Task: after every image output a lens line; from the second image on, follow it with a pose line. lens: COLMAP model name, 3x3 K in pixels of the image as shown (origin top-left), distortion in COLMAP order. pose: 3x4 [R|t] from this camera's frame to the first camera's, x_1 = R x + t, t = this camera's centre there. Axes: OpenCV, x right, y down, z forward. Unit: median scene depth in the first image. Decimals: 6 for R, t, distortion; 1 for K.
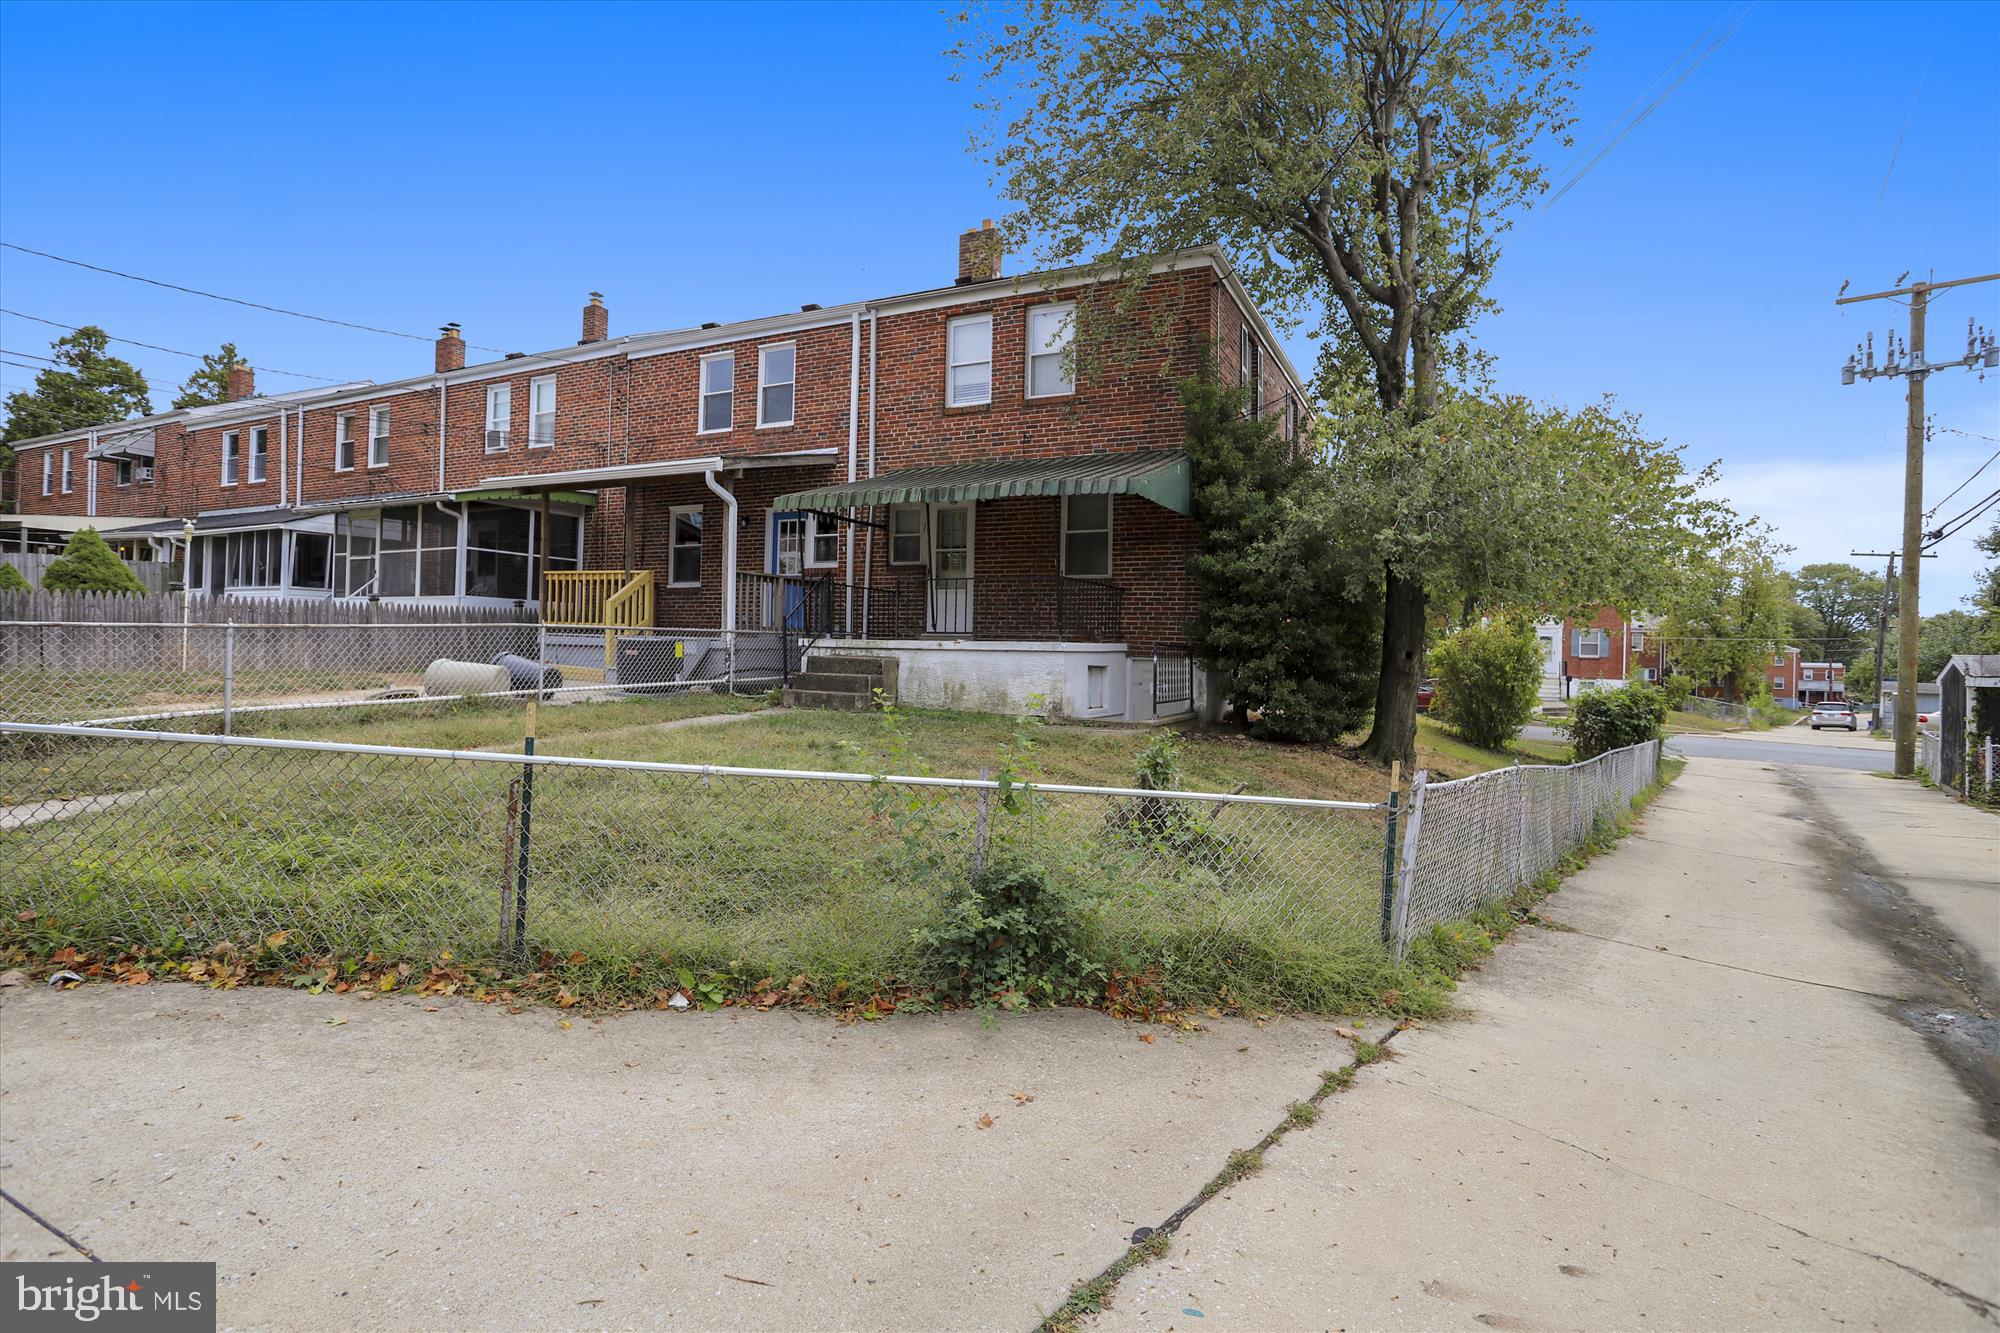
lens RADIAL K [[965.0, 0, 1011.7], [0, 965.0, 669.0], [0, 0, 1]] dist [-0.046235, 0.031455]
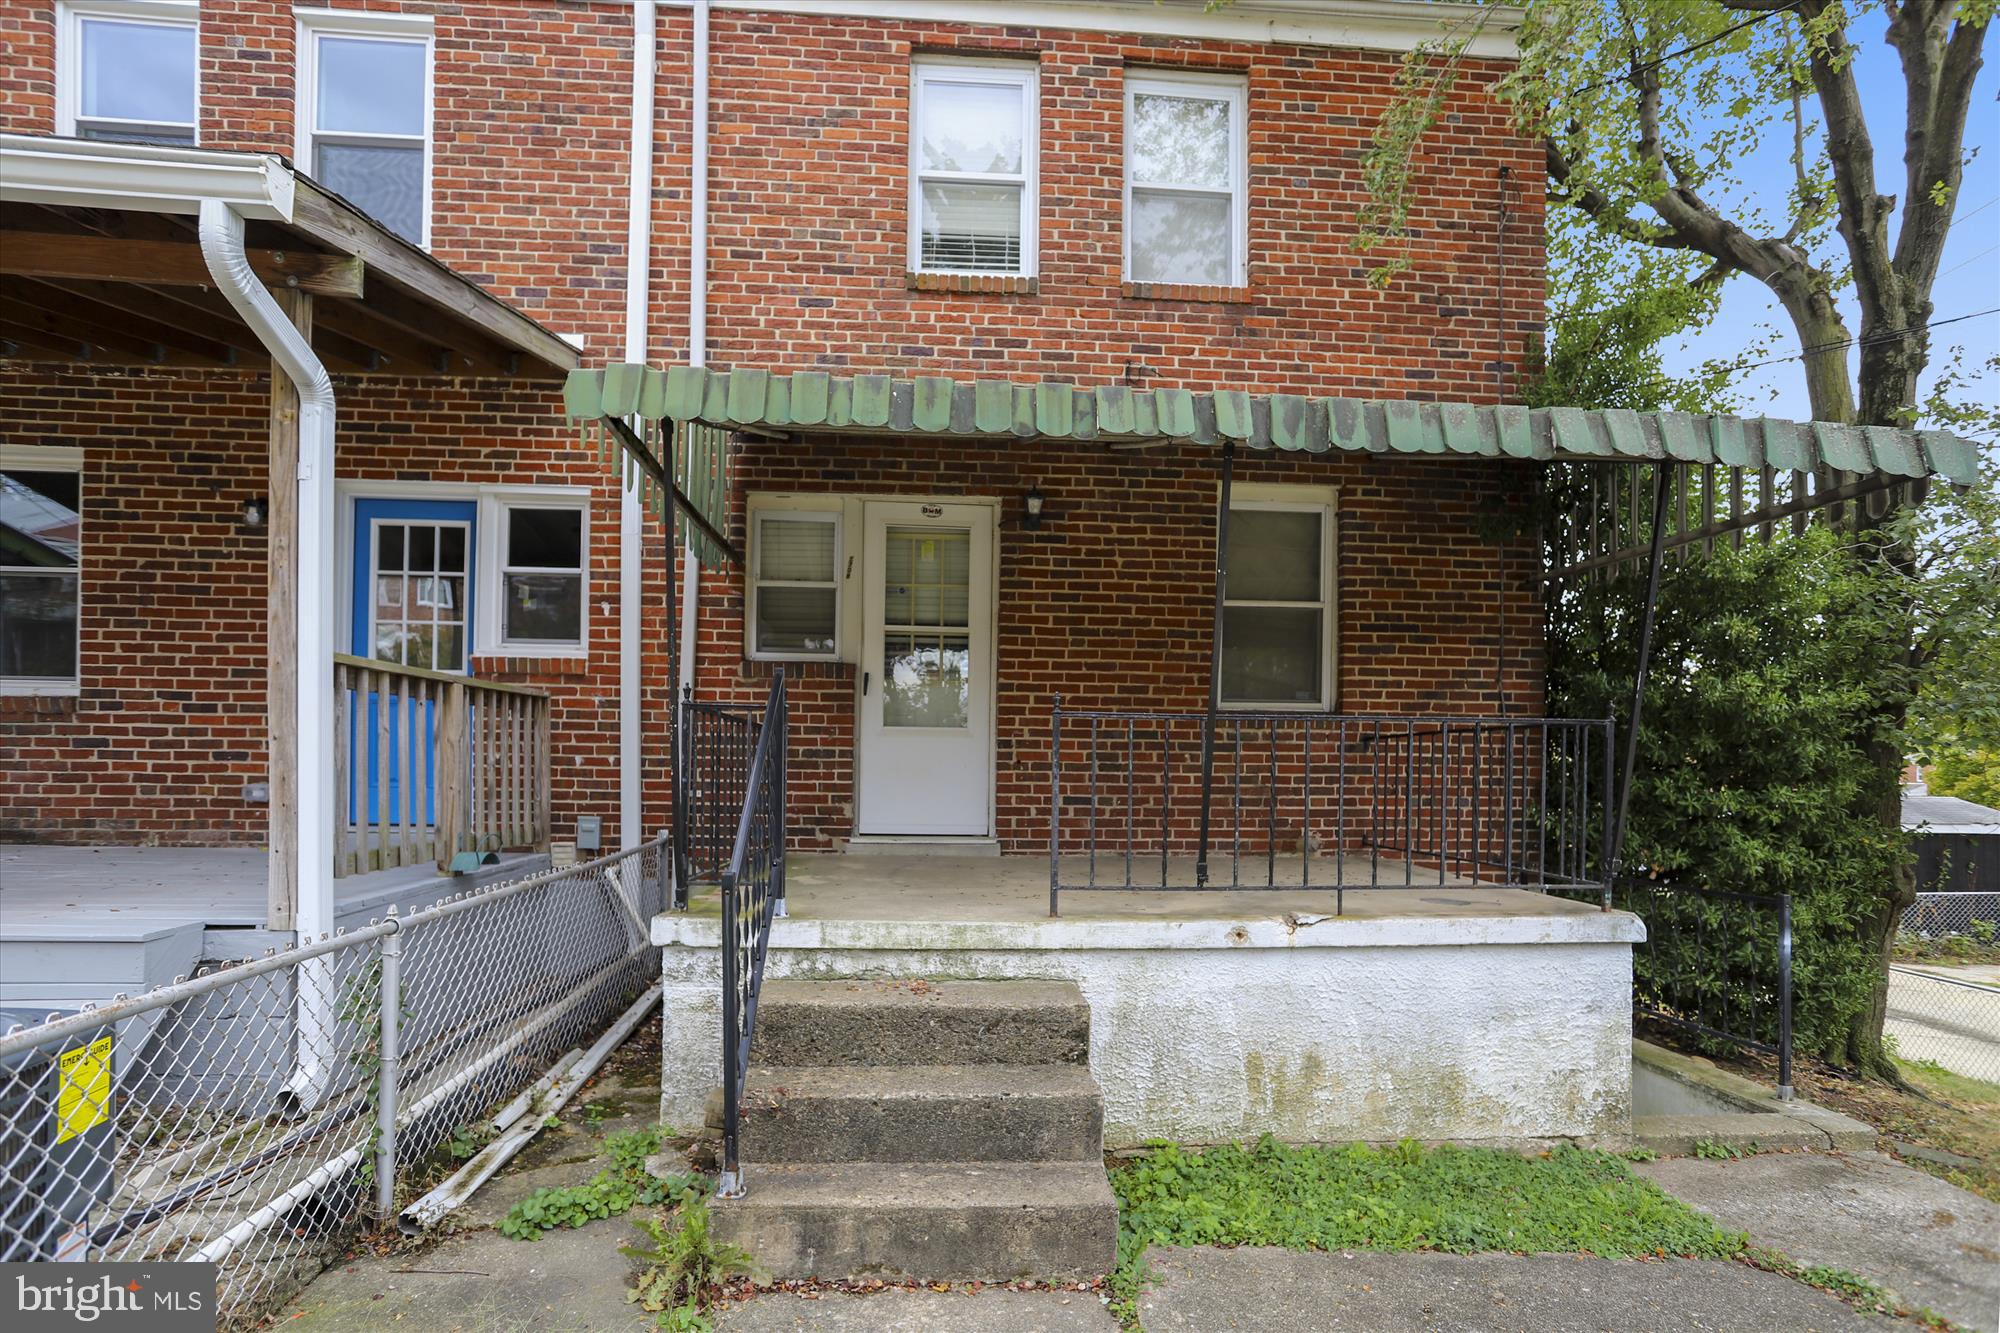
lens RADIAL K [[969.3, 0, 997.8], [0, 969.3, 786.6], [0, 0, 1]] dist [-0.060723, 0.030514]
pose [[0.869354, -0.018982, 0.493825, -0.243695], [0.012865, 0.999793, 0.015782, -0.064775], [-0.494022, -0.007367, 0.869418, 0.649693]]
